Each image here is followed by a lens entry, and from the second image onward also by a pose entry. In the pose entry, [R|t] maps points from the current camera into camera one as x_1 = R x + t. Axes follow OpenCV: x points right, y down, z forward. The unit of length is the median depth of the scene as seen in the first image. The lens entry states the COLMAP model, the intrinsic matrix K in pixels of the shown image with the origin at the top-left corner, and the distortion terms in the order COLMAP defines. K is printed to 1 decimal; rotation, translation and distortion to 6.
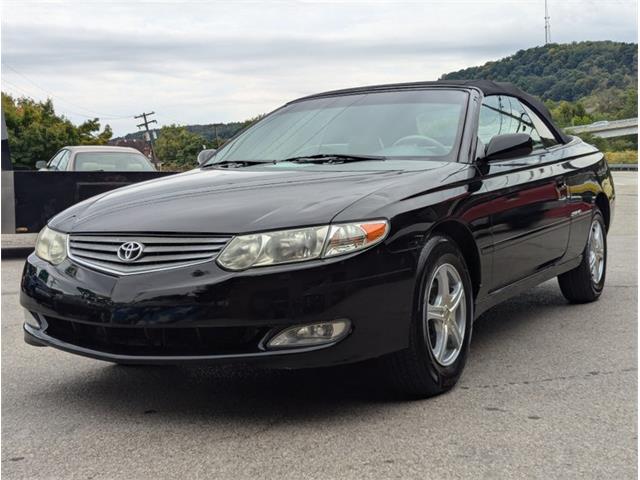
lens RADIAL K [[893.8, 0, 325.8], [0, 893.8, 215.7], [0, 0, 1]] dist [0.053411, 0.000000]
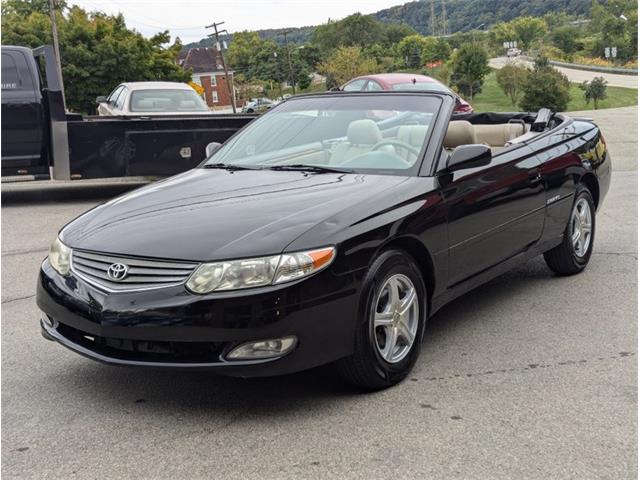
lens RADIAL K [[893.8, 0, 330.6], [0, 893.8, 197.2], [0, 0, 1]] dist [0.053411, 0.000000]
pose [[0.997018, 0.004068, -0.077065, 0.141205], [0.002593, 0.996280, 0.086140, -0.146823], [0.077129, -0.086083, 0.993298, -0.136861]]
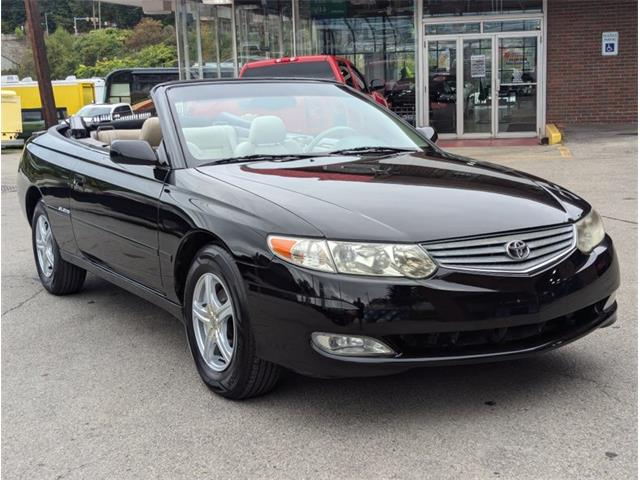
lens RADIAL K [[893.8, 0, 334.7], [0, 893.8, 218.7], [0, 0, 1]] dist [0.053411, 0.000000]
pose [[0.458964, -0.090531, 0.883830, -1.128272], [0.049424, 0.995856, 0.076341, -0.078721], [-0.887079, 0.008645, 0.461537, 0.650459]]
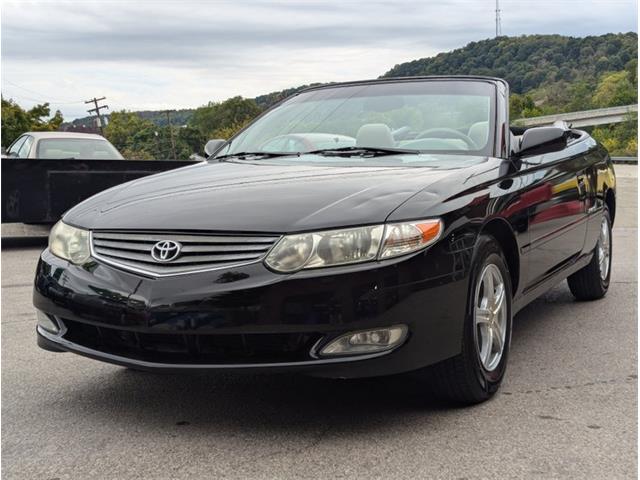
lens RADIAL K [[893.8, 0, 340.5], [0, 893.8, 213.9], [0, 0, 1]] dist [0.053411, 0.000000]
pose [[0.997503, 0.006773, 0.070306, -0.095299], [-0.007509, 0.999920, 0.010200, -0.008389], [-0.070231, -0.010702, 0.997473, 0.061009]]
